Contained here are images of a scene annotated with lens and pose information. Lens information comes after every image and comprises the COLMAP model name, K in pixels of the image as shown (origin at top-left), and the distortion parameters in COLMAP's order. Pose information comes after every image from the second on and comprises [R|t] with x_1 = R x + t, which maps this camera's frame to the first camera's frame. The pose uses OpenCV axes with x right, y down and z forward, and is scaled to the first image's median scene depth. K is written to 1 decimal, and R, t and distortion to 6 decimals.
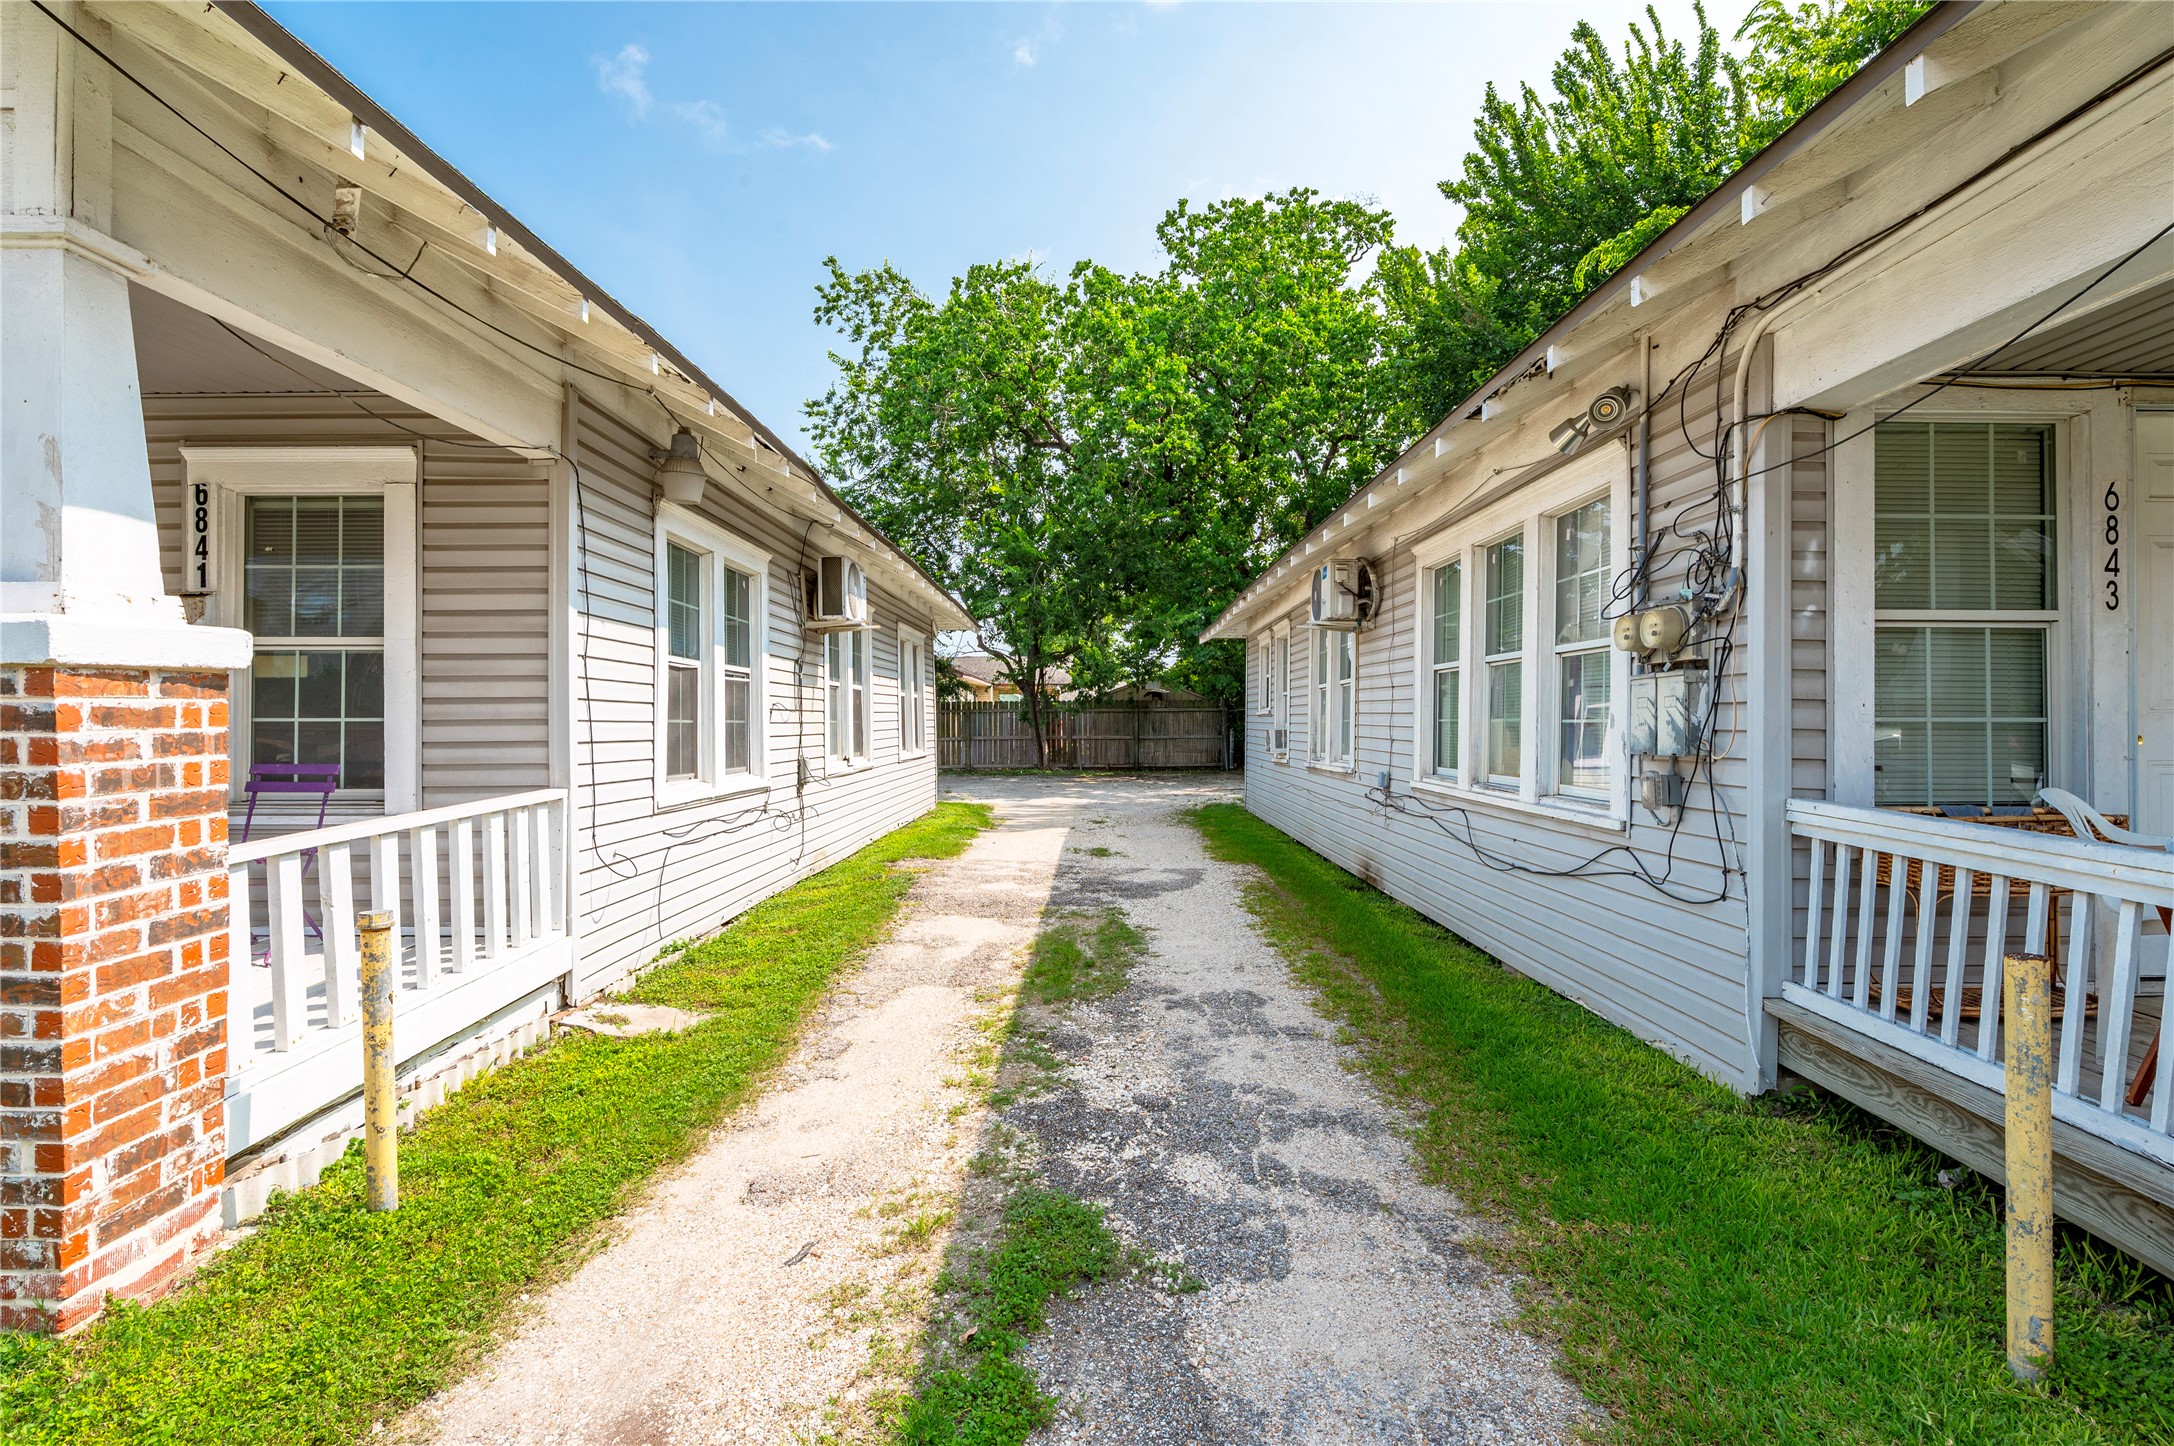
lens RADIAL K [[1044.4, 0, 1087.7], [0, 1044.4, 720.2], [0, 0, 1]] dist [-0.002225, 0.000639]
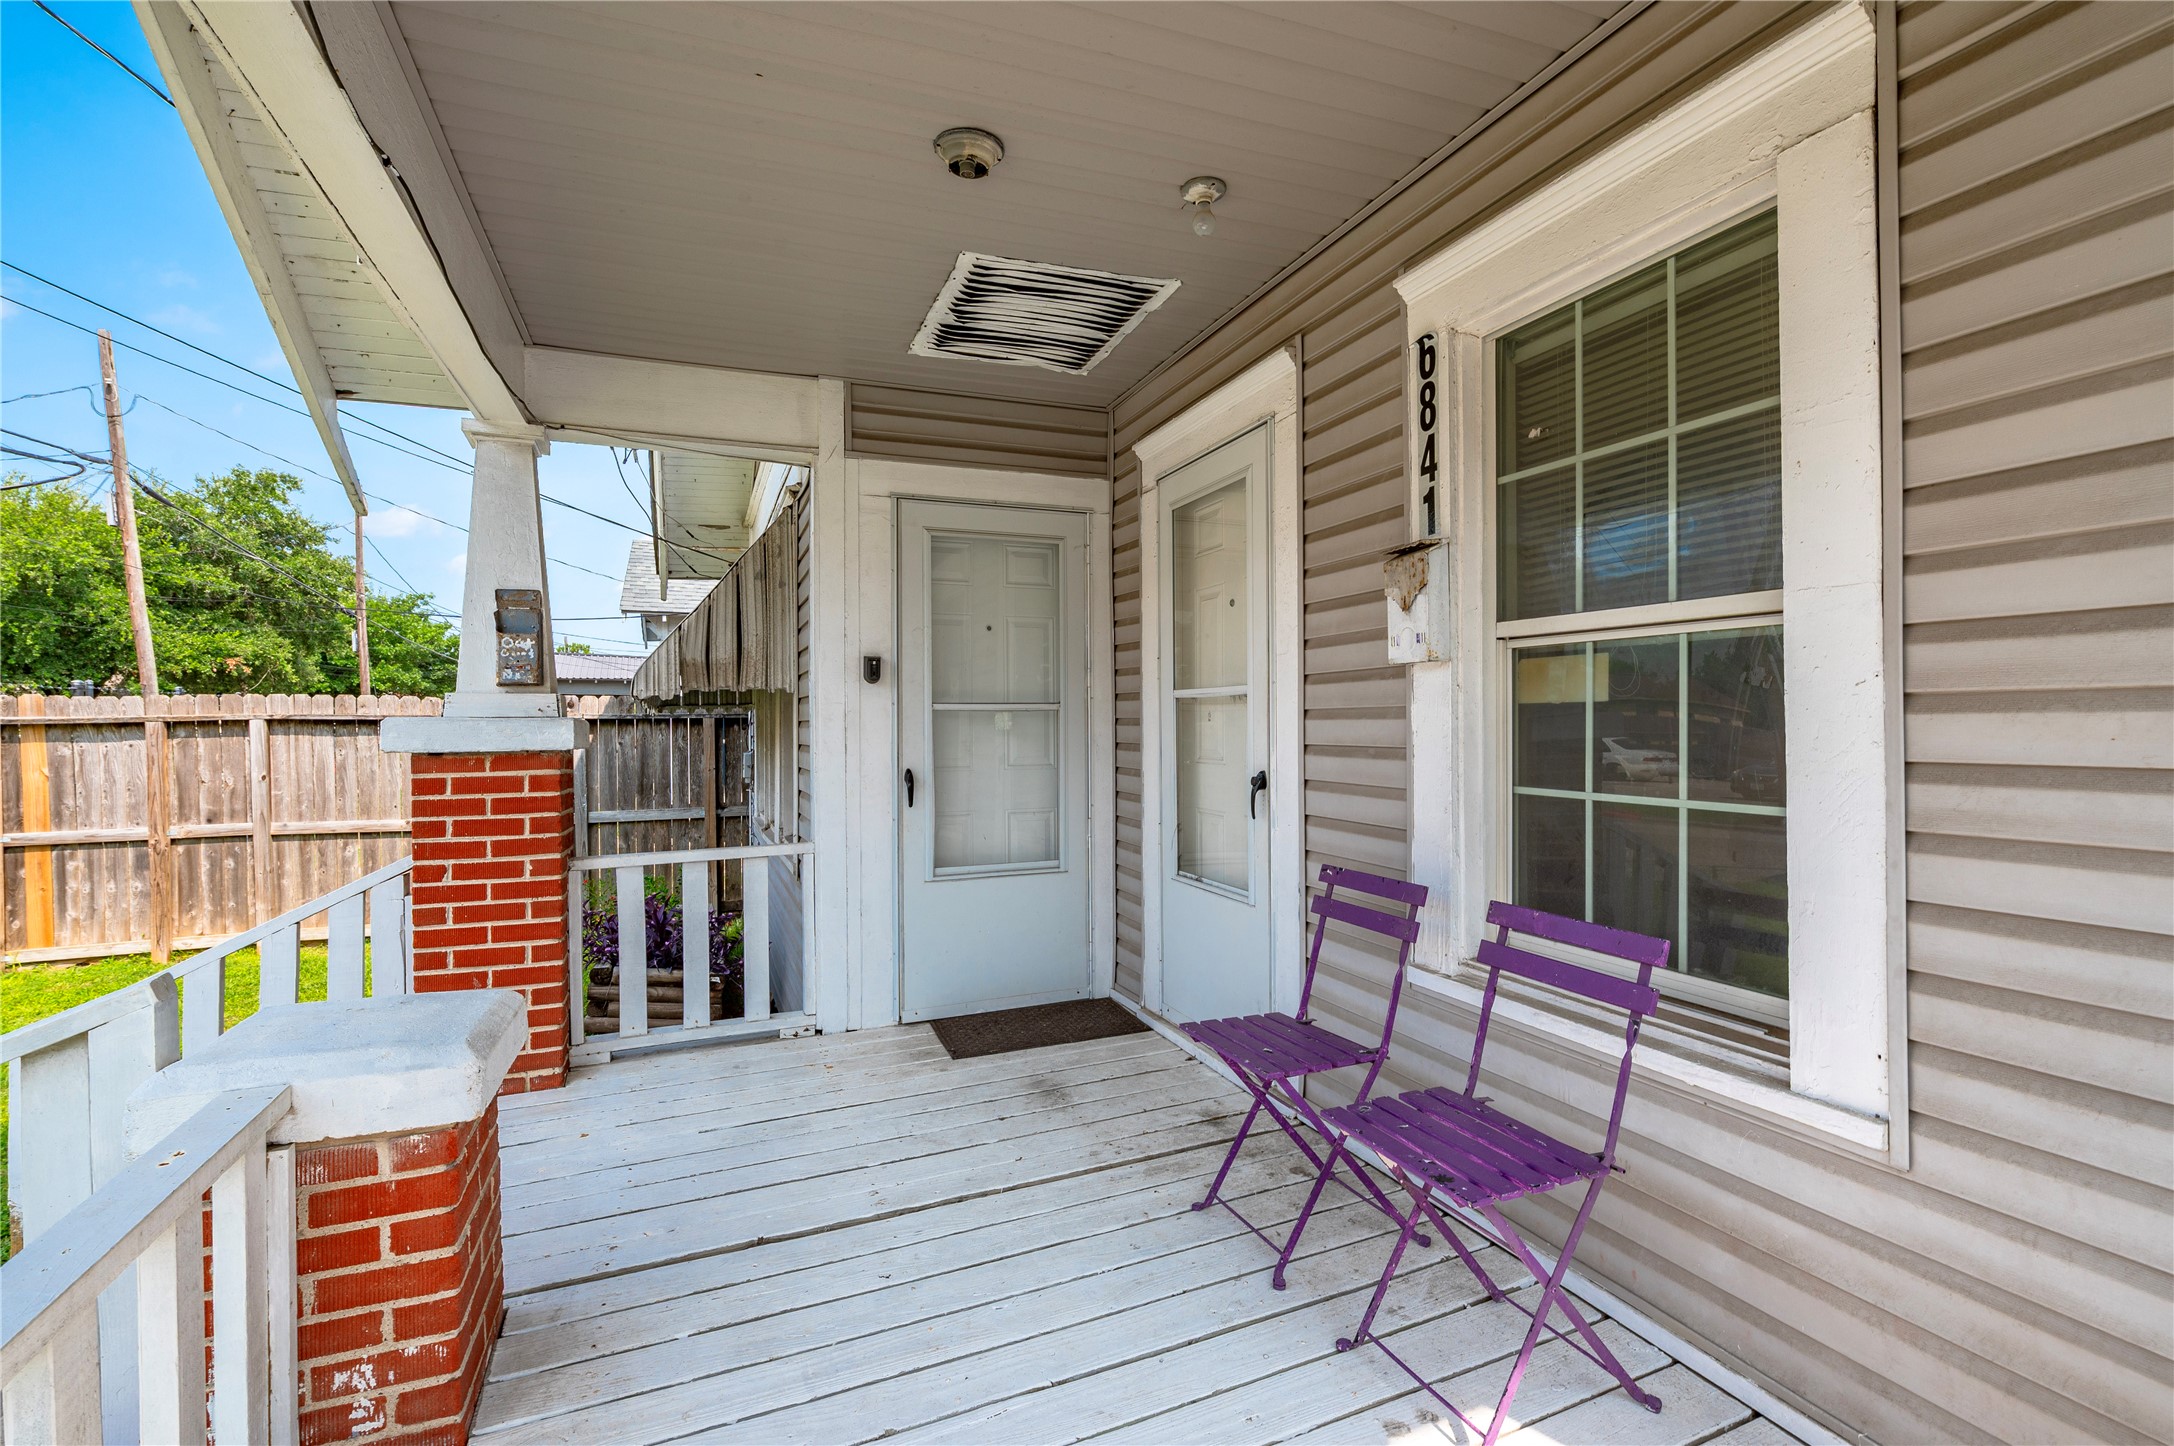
lens RADIAL K [[1044.4, 0, 1048.0], [0, 1044.4, 714.5], [0, 0, 1]] dist [-0.002225, 0.000639]
pose [[0.347093, -0.006748, -0.937806, -0.410008], [0.011451, 0.999930, -0.002957, -0.036626], [0.937761, -0.009713, 0.347146, 0.614787]]
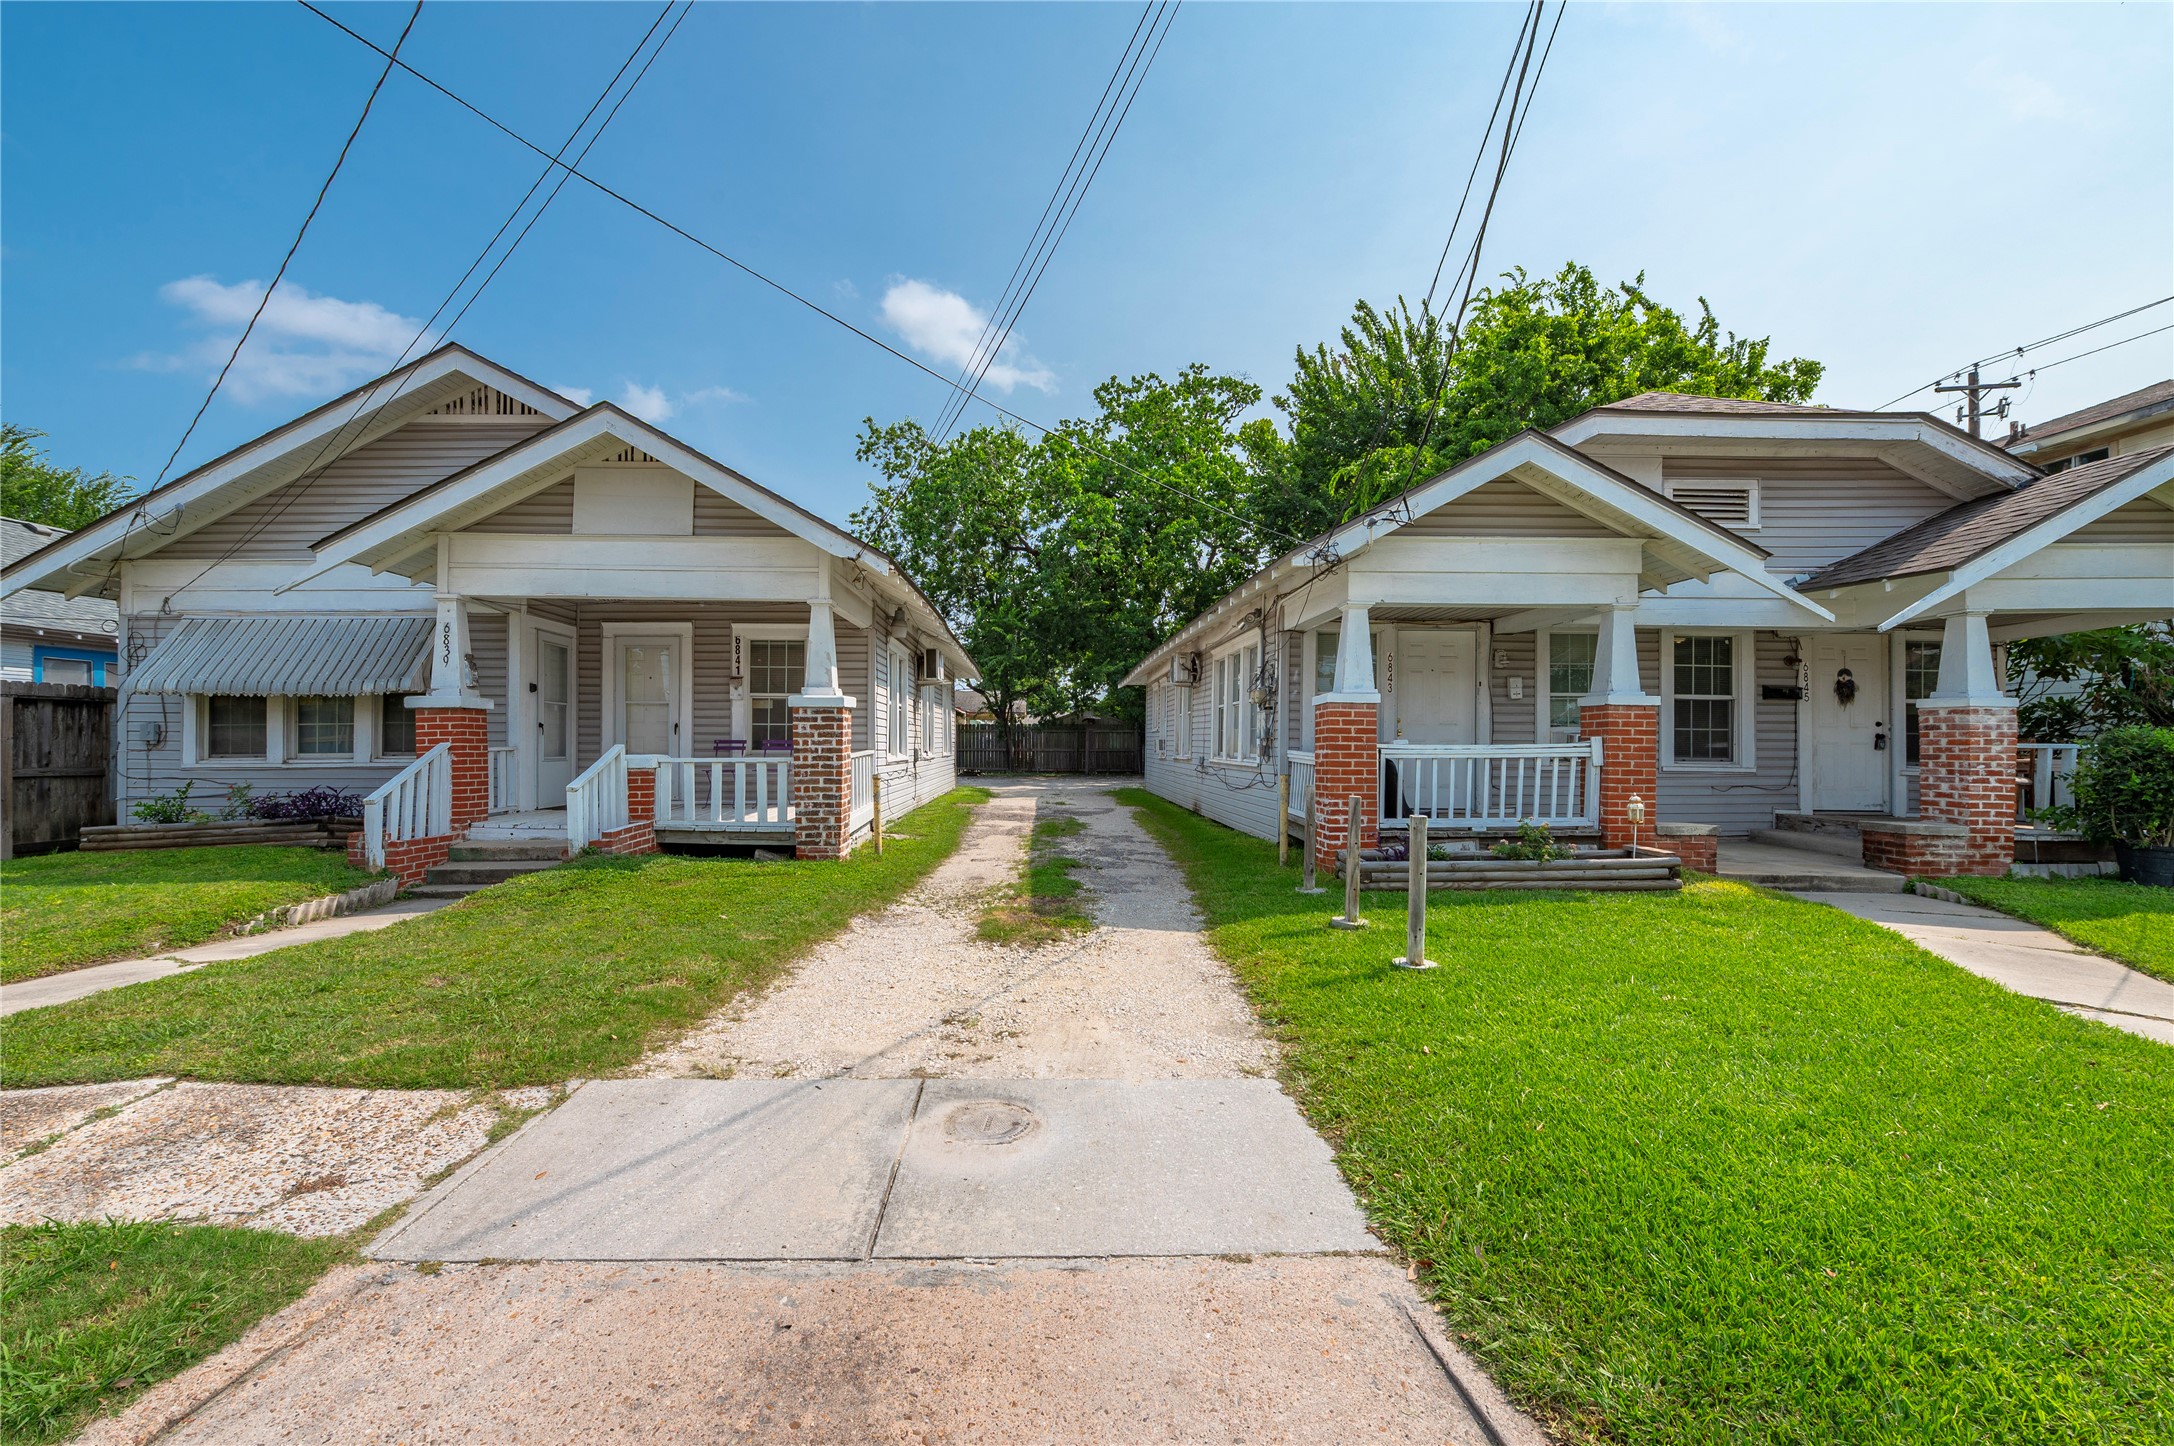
lens RADIAL K [[896.0, 0, 1047.8], [0, 896.0, 737.6], [0, 0, 1]] dist [-0.003266, 0.000210]
pose [[0.999831, 0.006808, 0.017084, -0.085058], [-0.006691, 0.999954, -0.006940, 0.043794], [-0.017131, 0.006825, 0.999830, -1.275324]]
